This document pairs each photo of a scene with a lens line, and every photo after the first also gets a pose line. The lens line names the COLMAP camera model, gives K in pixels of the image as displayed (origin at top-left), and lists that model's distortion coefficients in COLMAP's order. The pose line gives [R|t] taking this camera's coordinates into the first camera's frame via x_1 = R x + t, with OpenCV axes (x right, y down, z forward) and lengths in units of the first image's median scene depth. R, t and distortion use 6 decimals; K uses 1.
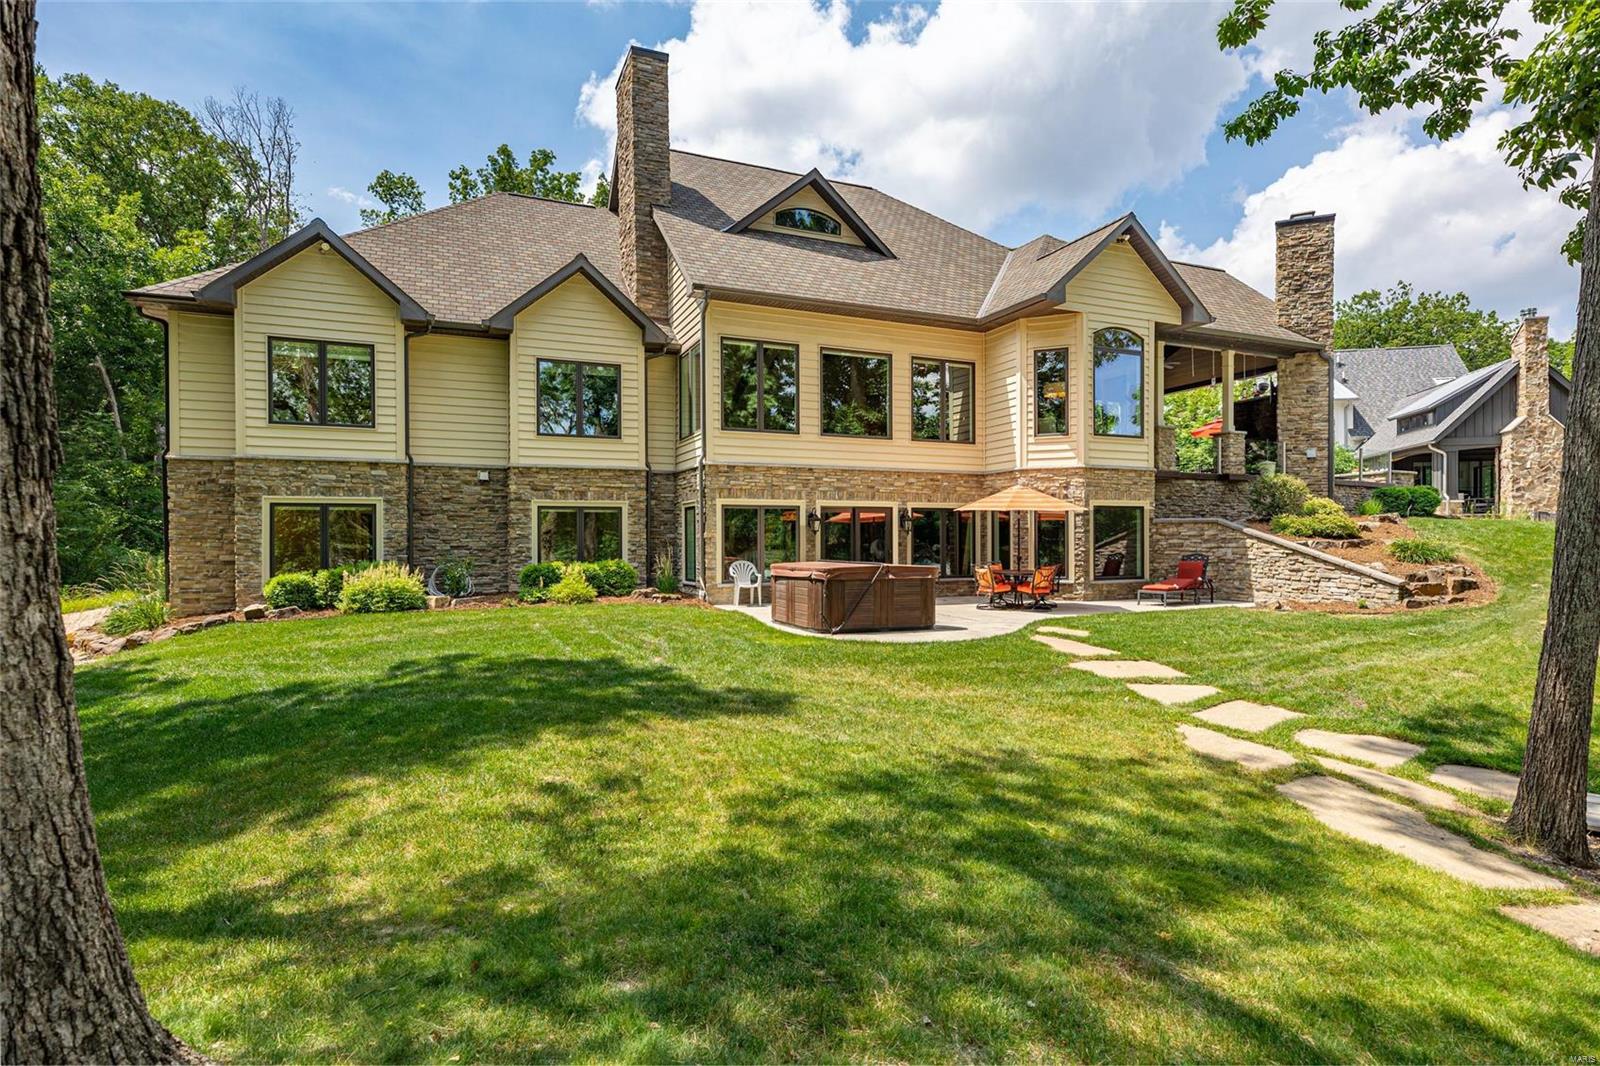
lens RADIAL K [[834.1, 0, 800.0], [0, 834.1, 533.0], [0, 0, 1]] dist [-0.000648, -0.000184]
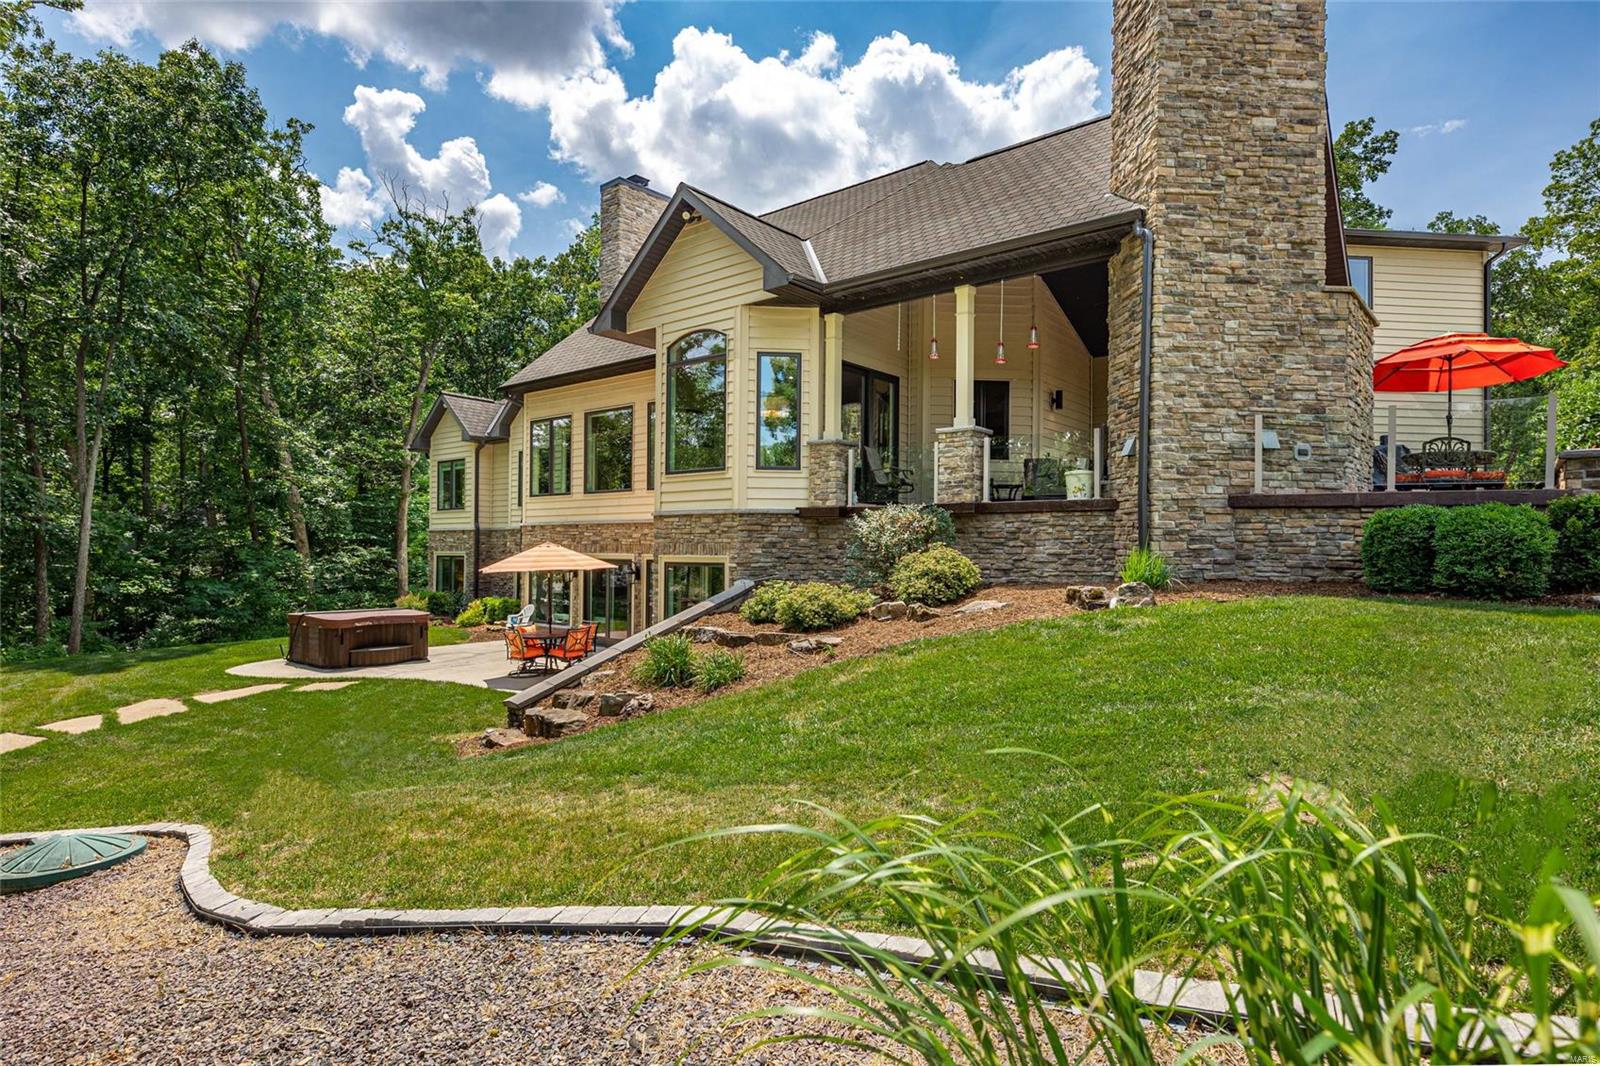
lens RADIAL K [[834.1, 0, 800.0], [0, 834.1, 533.0], [0, 0, 1]] dist [-0.000648, -0.000184]
pose [[0.464602, -0.013872, -0.885411, 1.242851], [0.001811, 0.999890, -0.014715, -0.053858], [0.885518, 0.005233, 0.464576, 0.819334]]
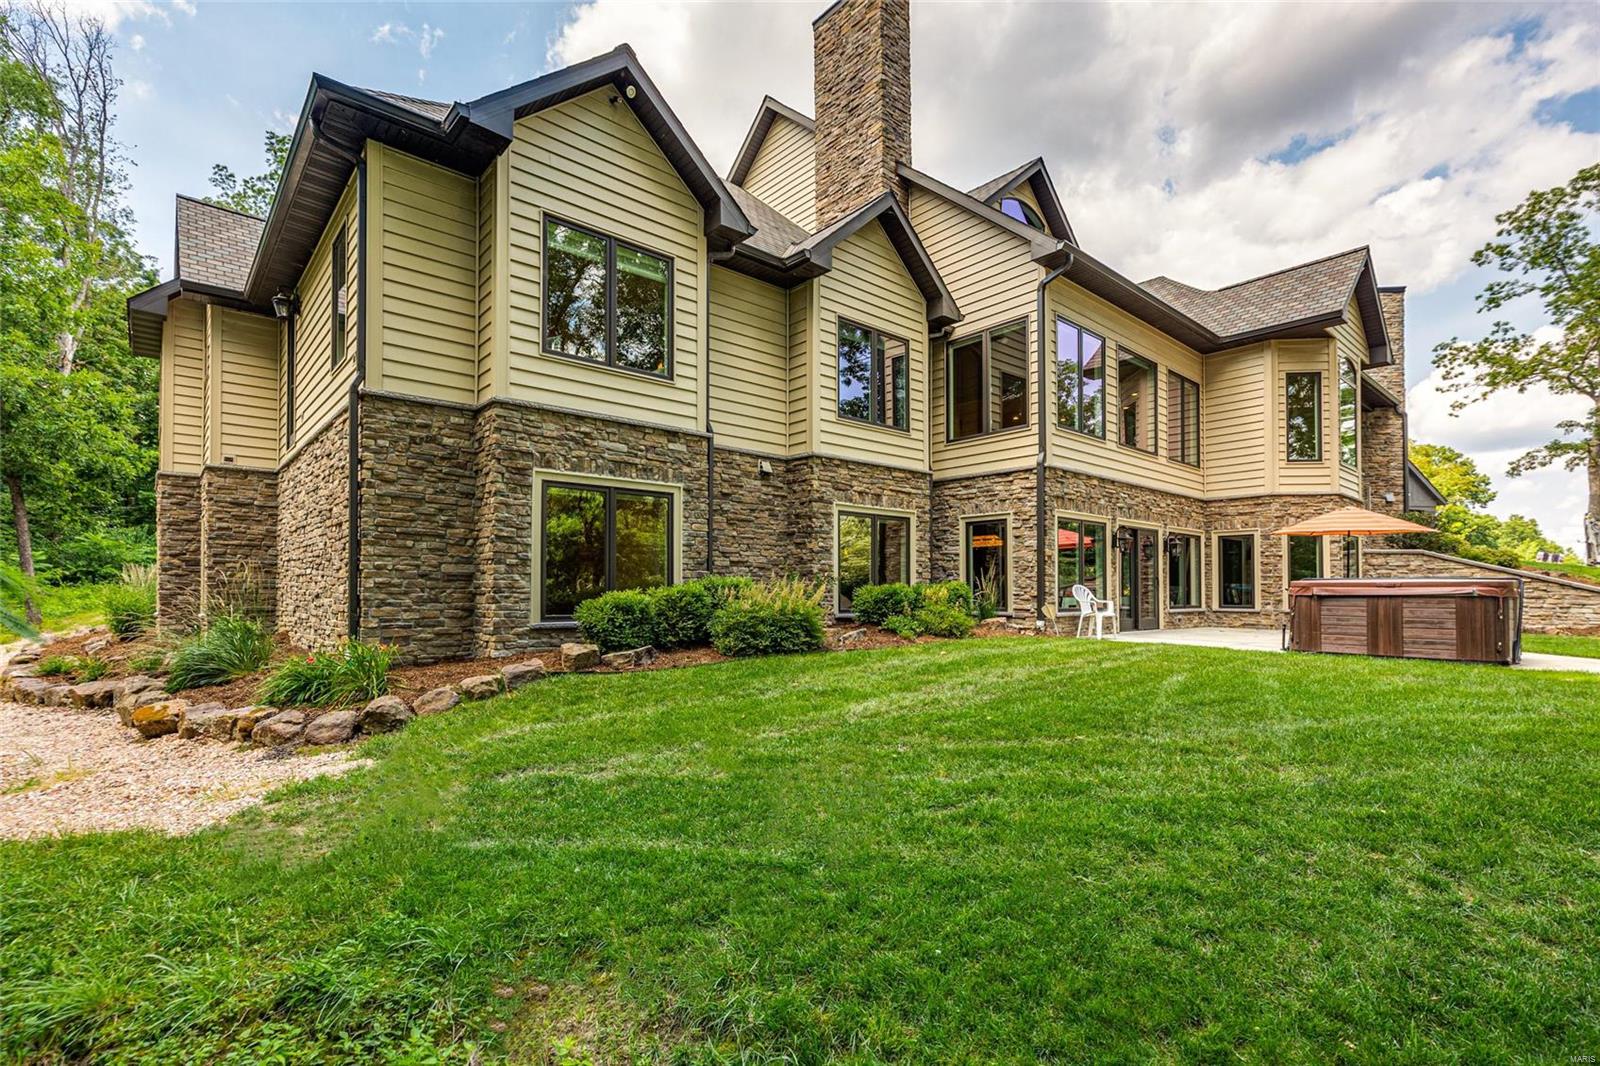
lens RADIAL K [[742.8, 0, 795.2], [0, 742.8, 565.2], [0, 0, 1]] dist [0.002648, 0.000403]
pose [[0.952428, 0.016442, 0.304320, -0.591433], [-0.008406, 0.999581, -0.027700, 0.038486], [-0.304648, 0.023824, 0.952167, 0.399821]]
